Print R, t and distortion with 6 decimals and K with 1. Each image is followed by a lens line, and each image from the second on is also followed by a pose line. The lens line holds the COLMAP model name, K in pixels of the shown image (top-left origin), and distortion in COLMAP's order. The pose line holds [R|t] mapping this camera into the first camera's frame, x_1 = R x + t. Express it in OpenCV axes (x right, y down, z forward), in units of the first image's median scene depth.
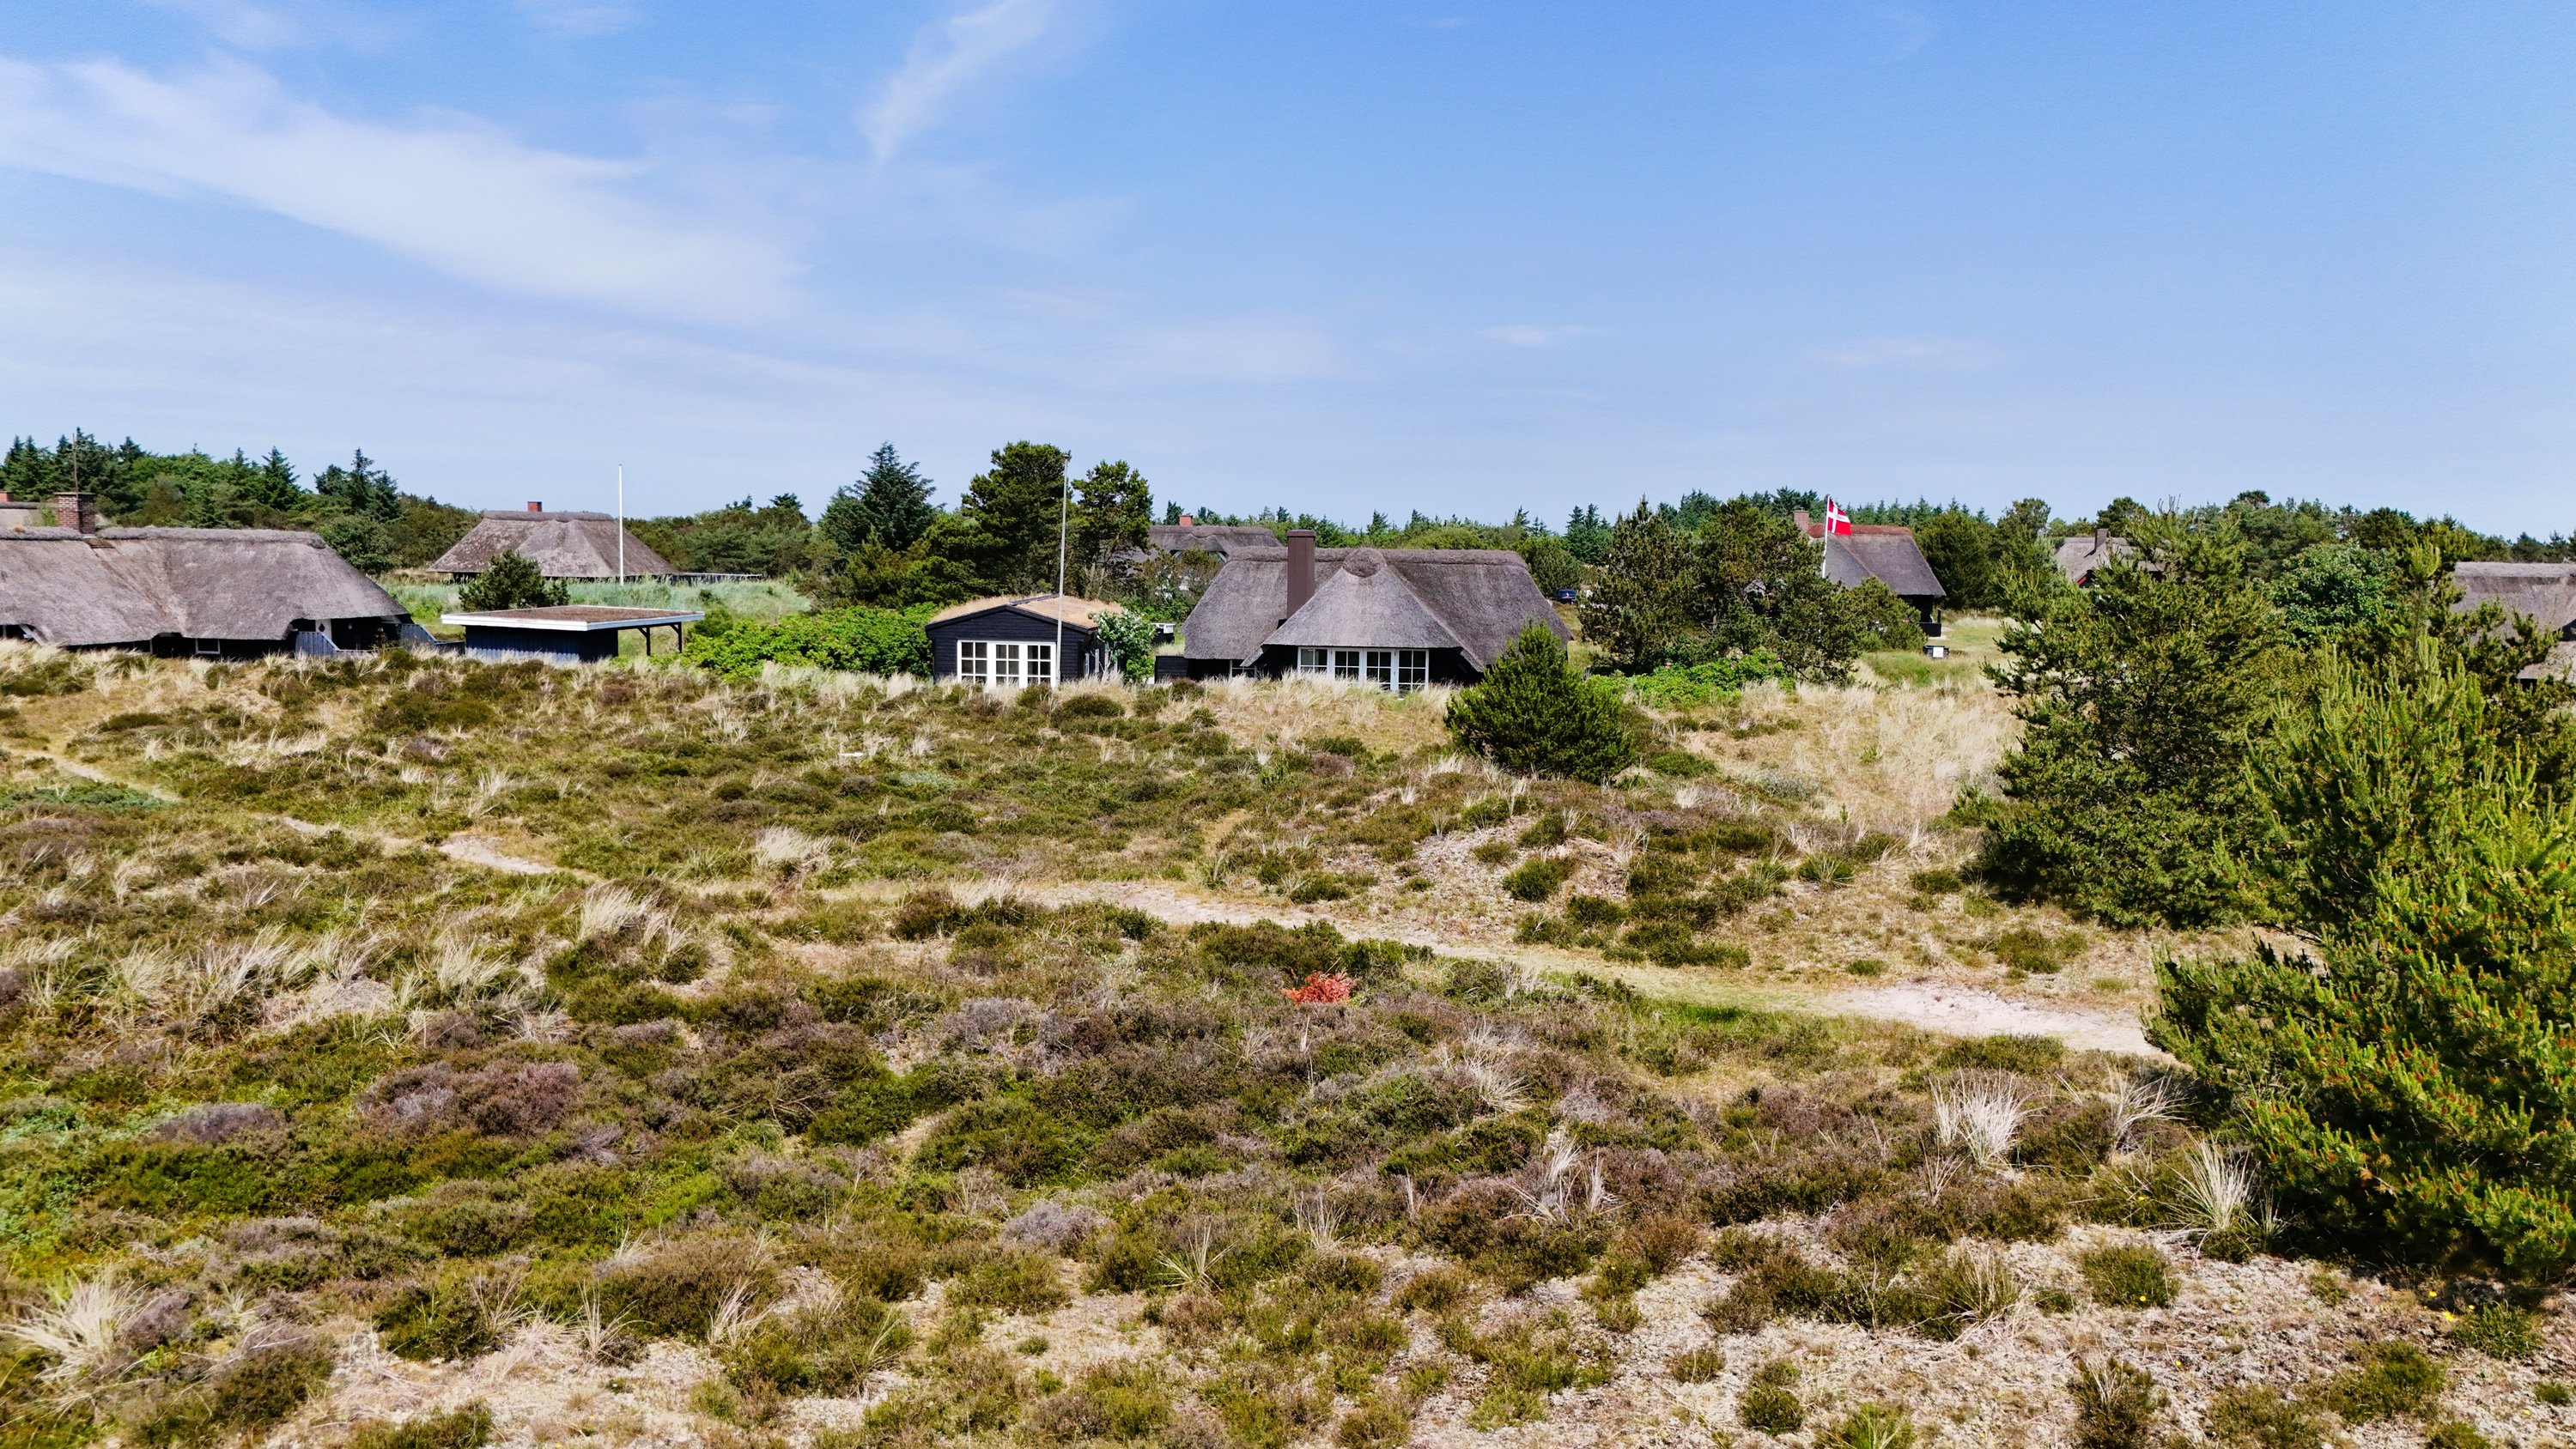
lens RADIAL K [[1908.9, 0, 1288.0], [0, 1908.9, 724.5], [0, 0, 1]] dist [0.088241, -0.120484]
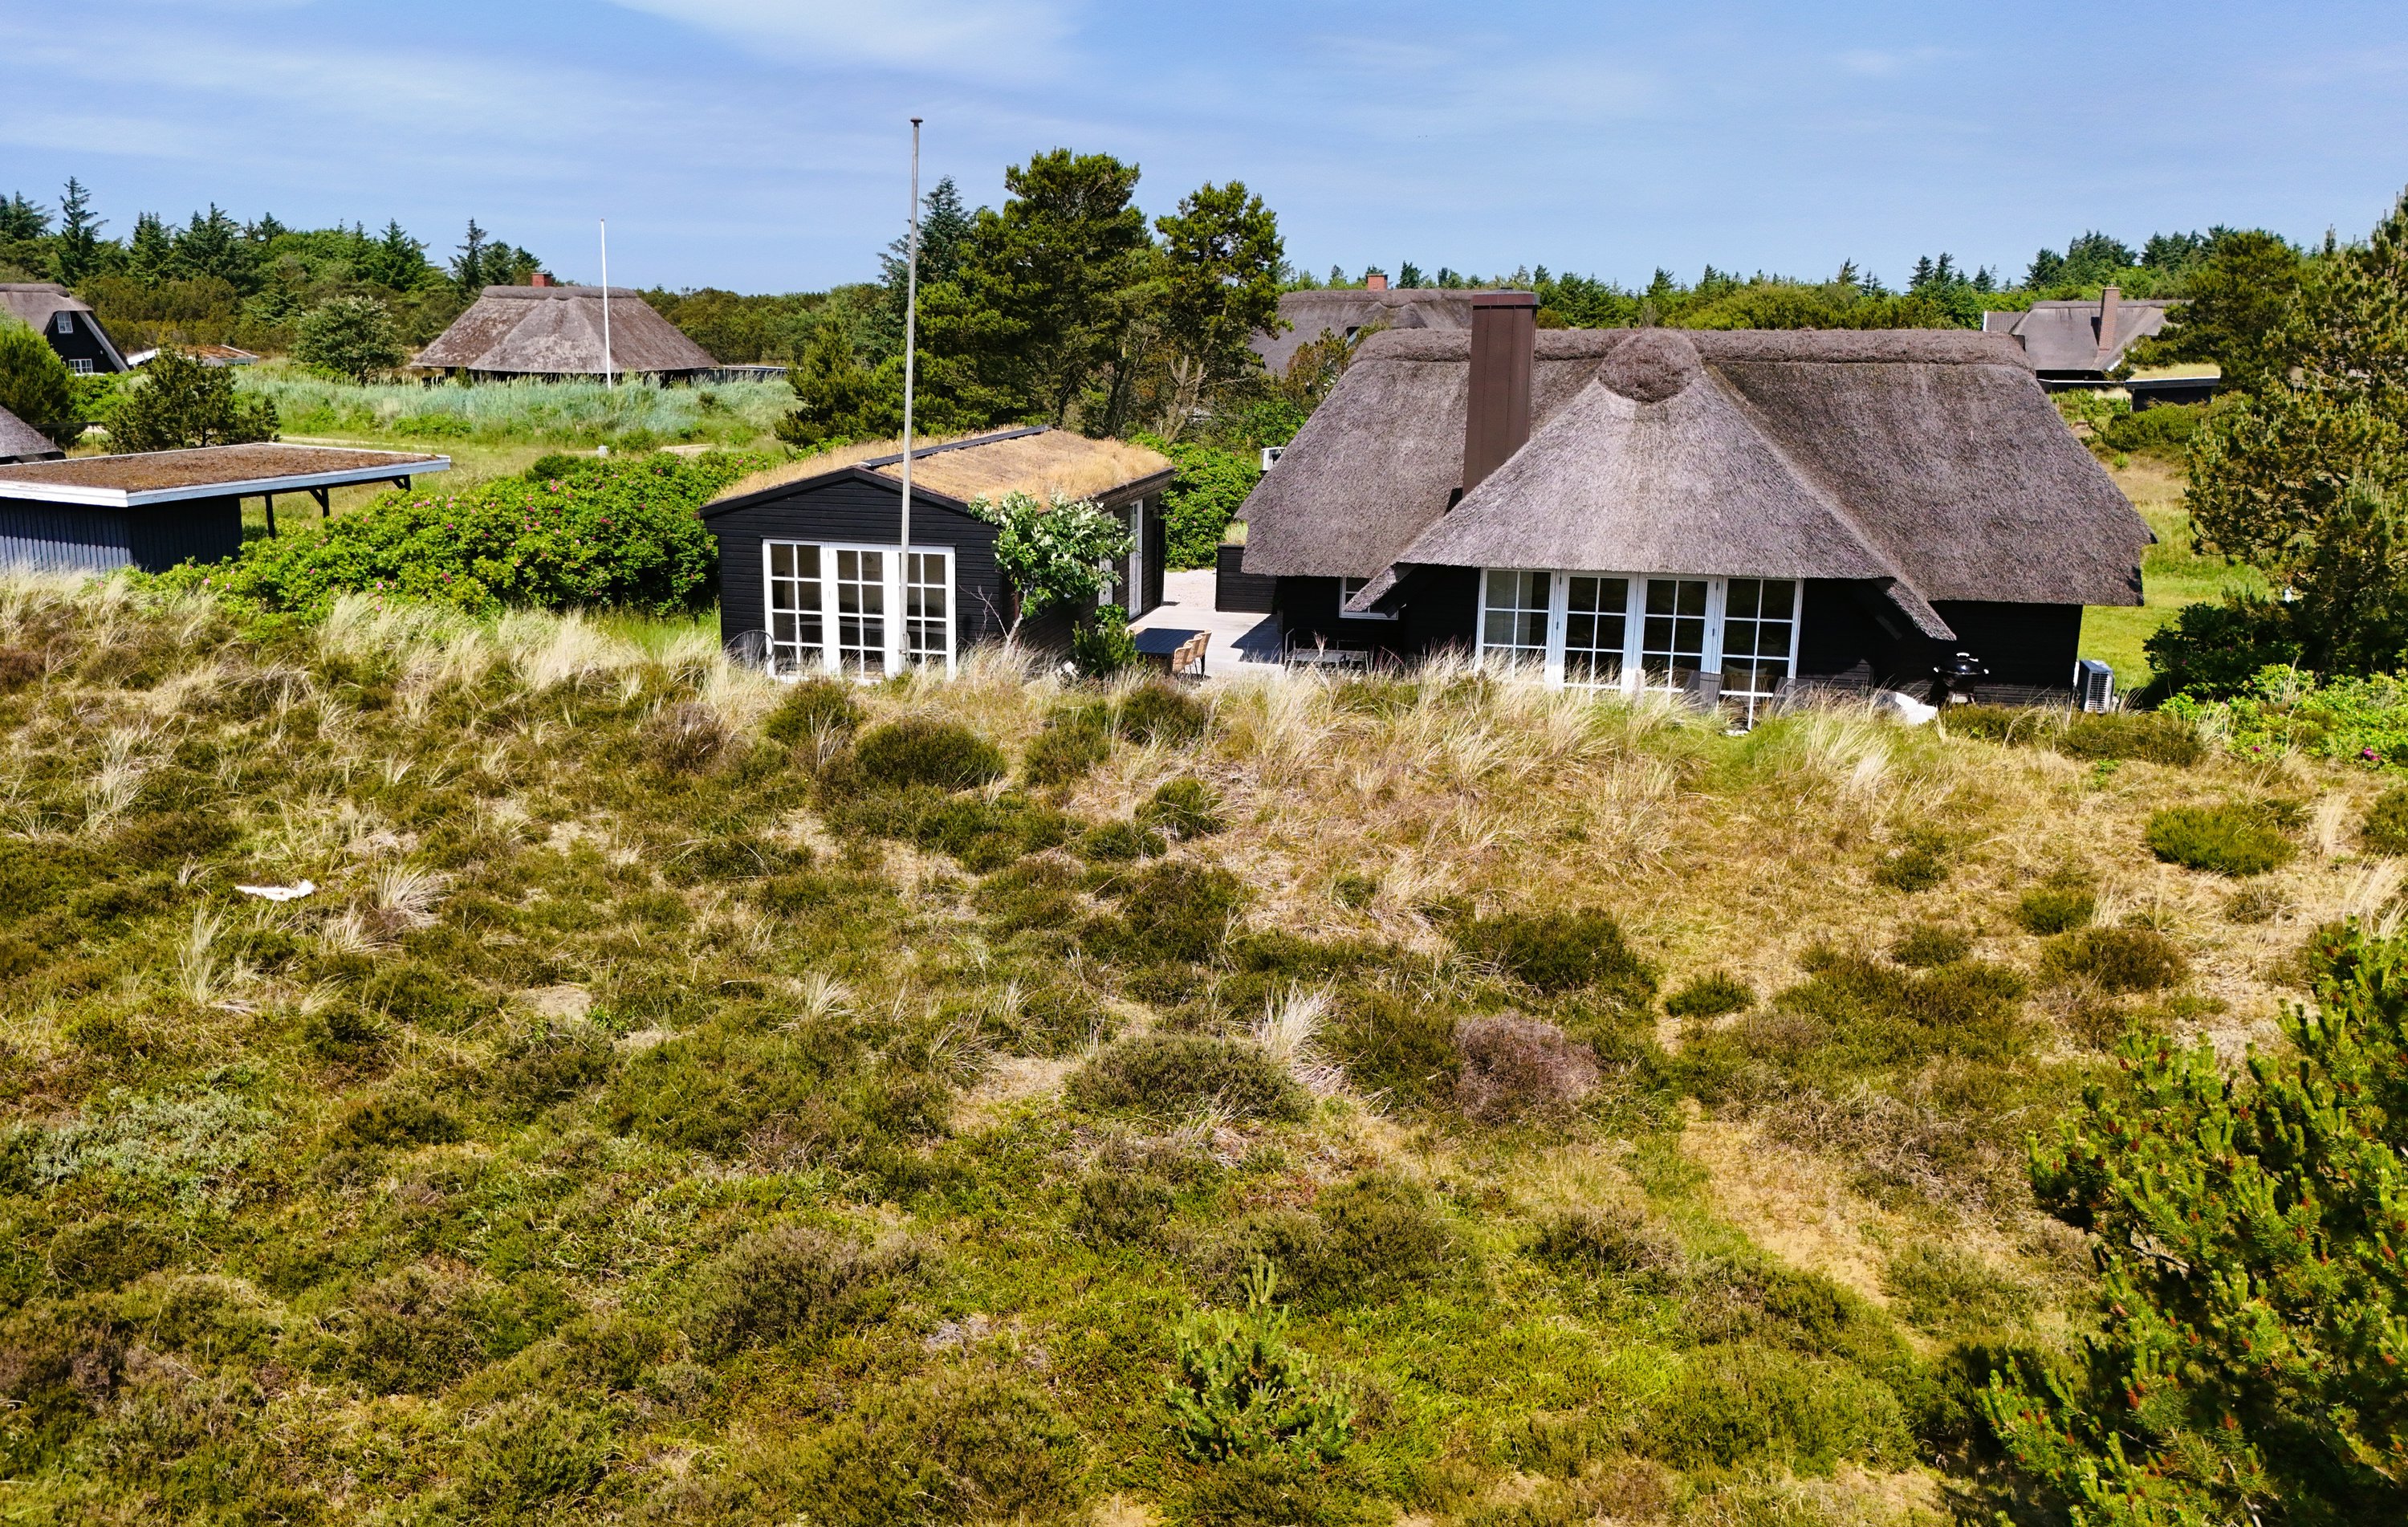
lens RADIAL K [[2007.9, 0, 1044.3], [0, 2007.9, 770.6], [0, 0, 1]] dist [0.077118, -0.102281]
pose [[0.971186, 0.039953, -0.234948, 0.018096], [-0.009641, 0.991628, 0.128771, -0.052449], [0.238126, -0.122795, 0.963440, 0.520126]]
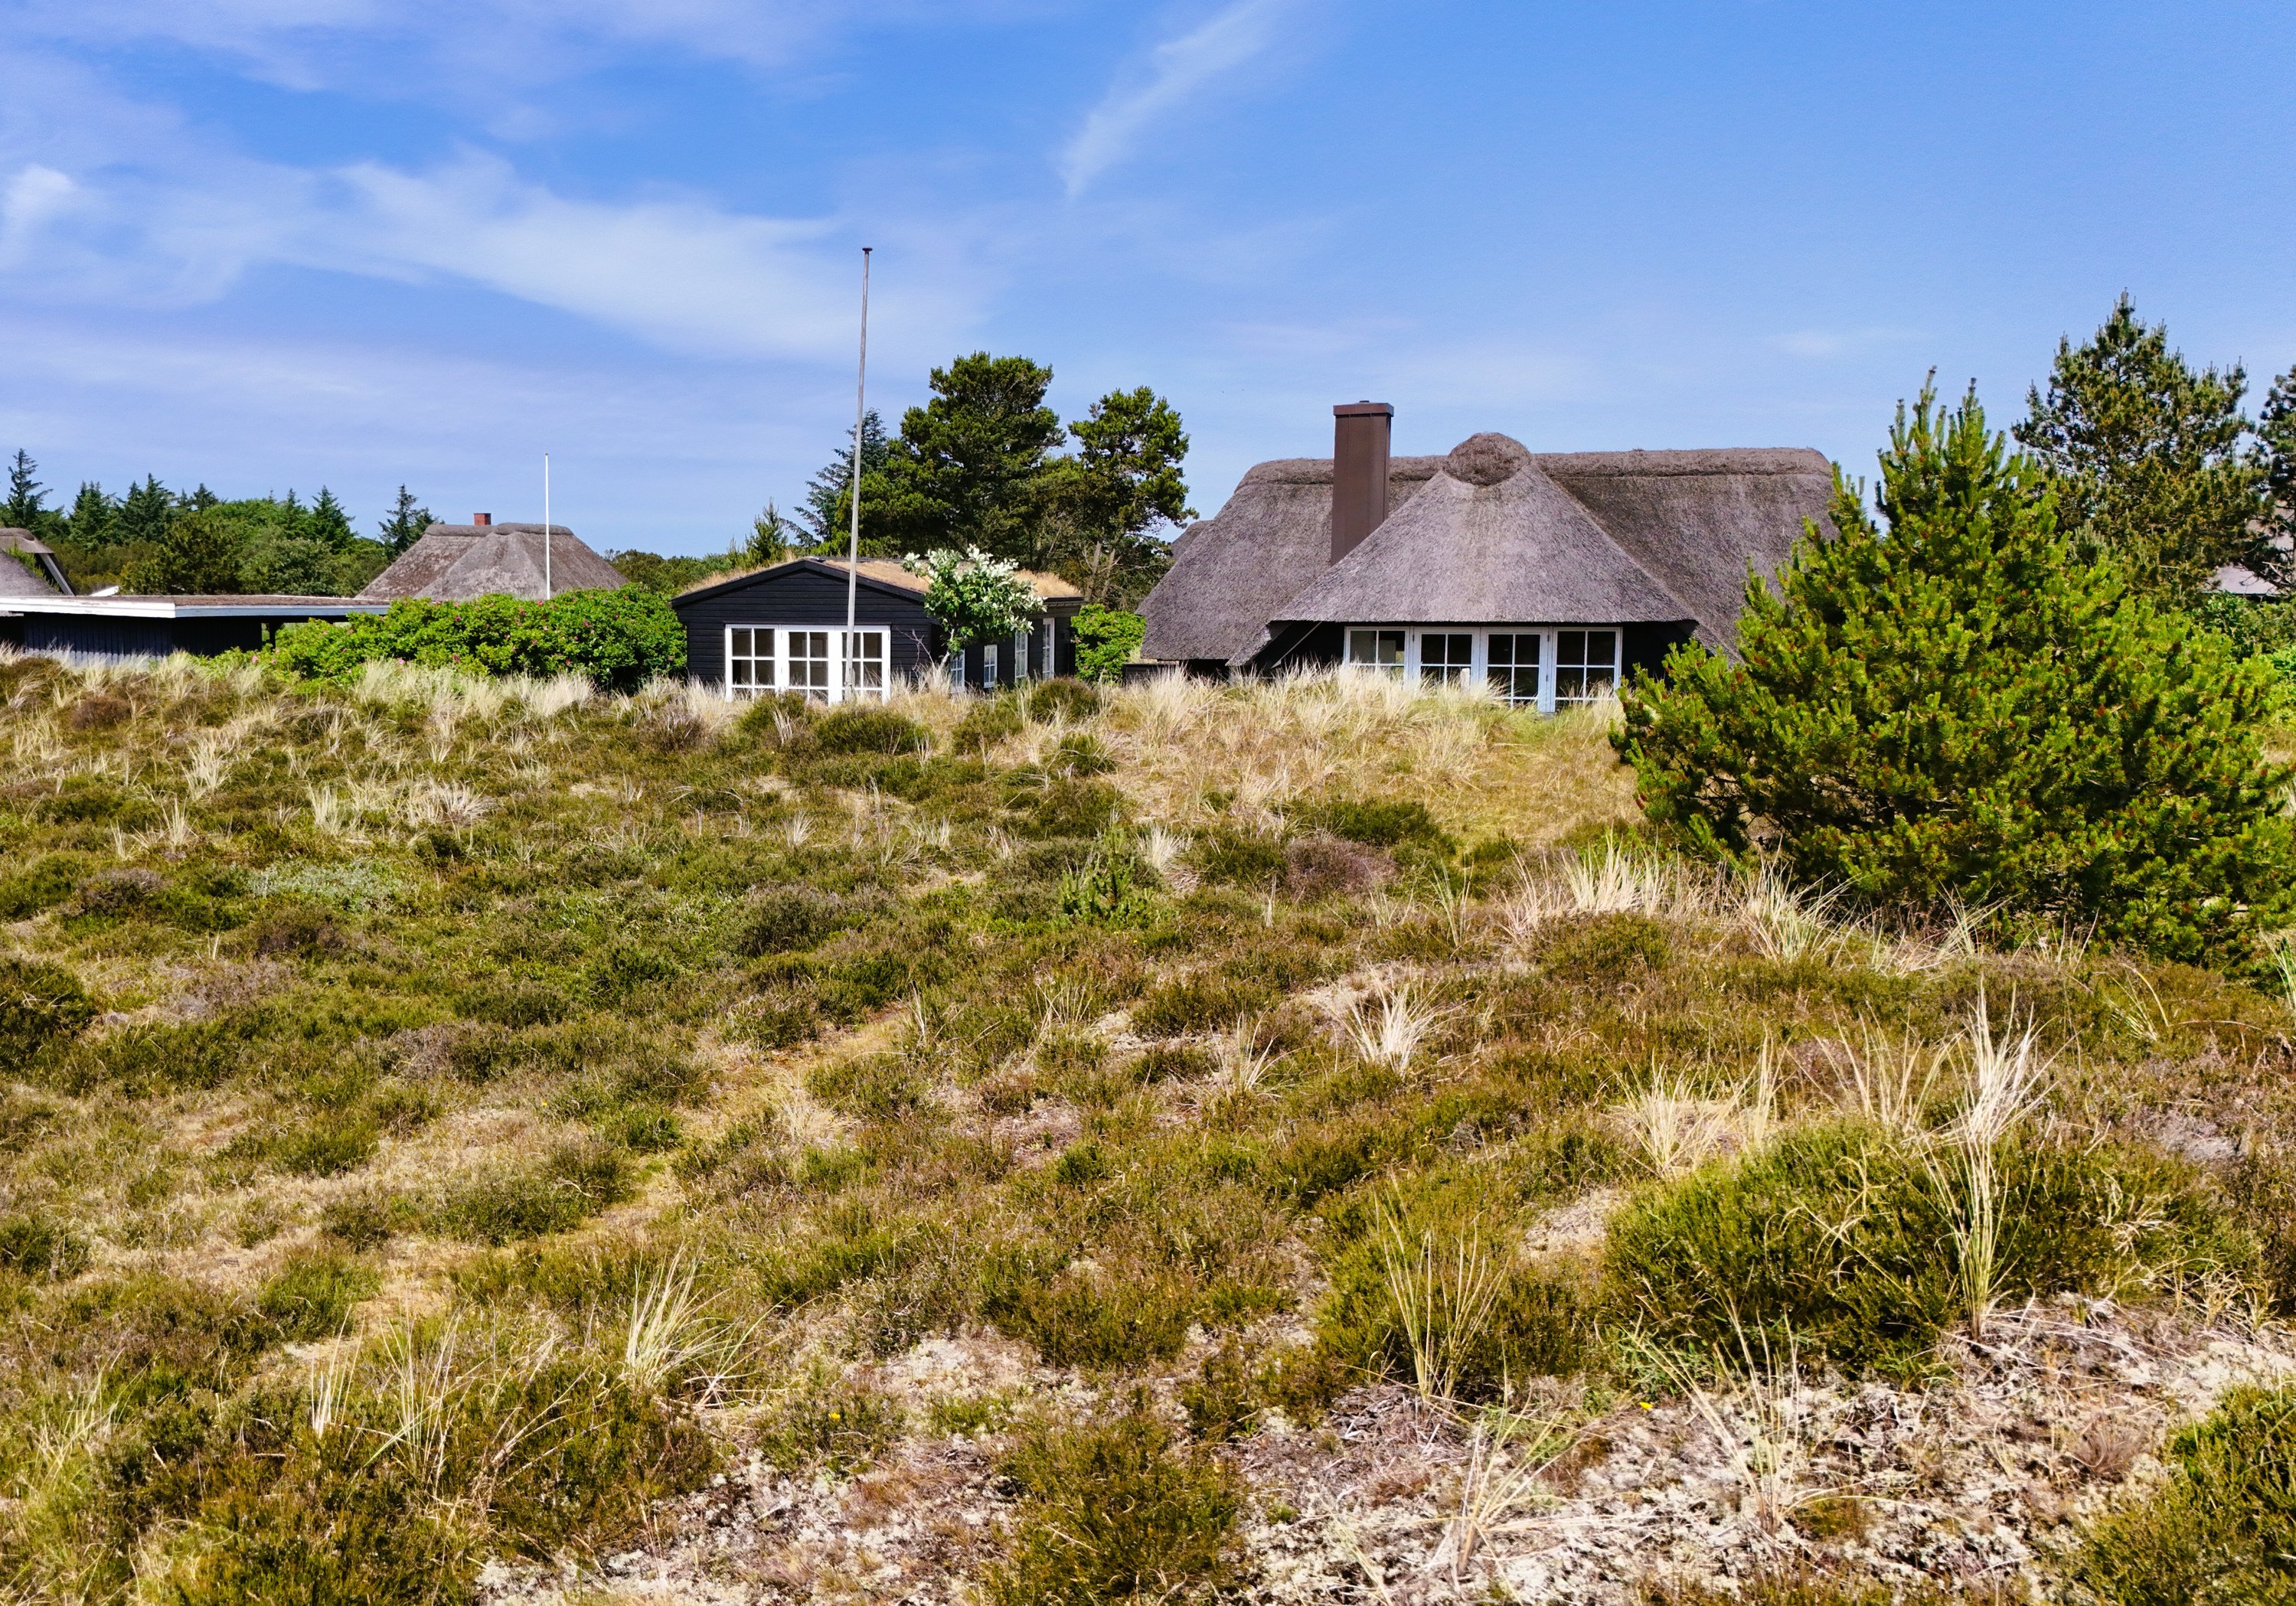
lens RADIAL K [[2098.6, 0, 863.4], [0, 2098.6, 814.0], [0, 0, 1]] dist [0.116944, -0.200031]
pose [[0.959037, 0.013628, -0.282951, 0.041876], [-0.011875, 0.999898, 0.007909, 0.006101], [0.283030, -0.004225, 0.959102, 0.418836]]
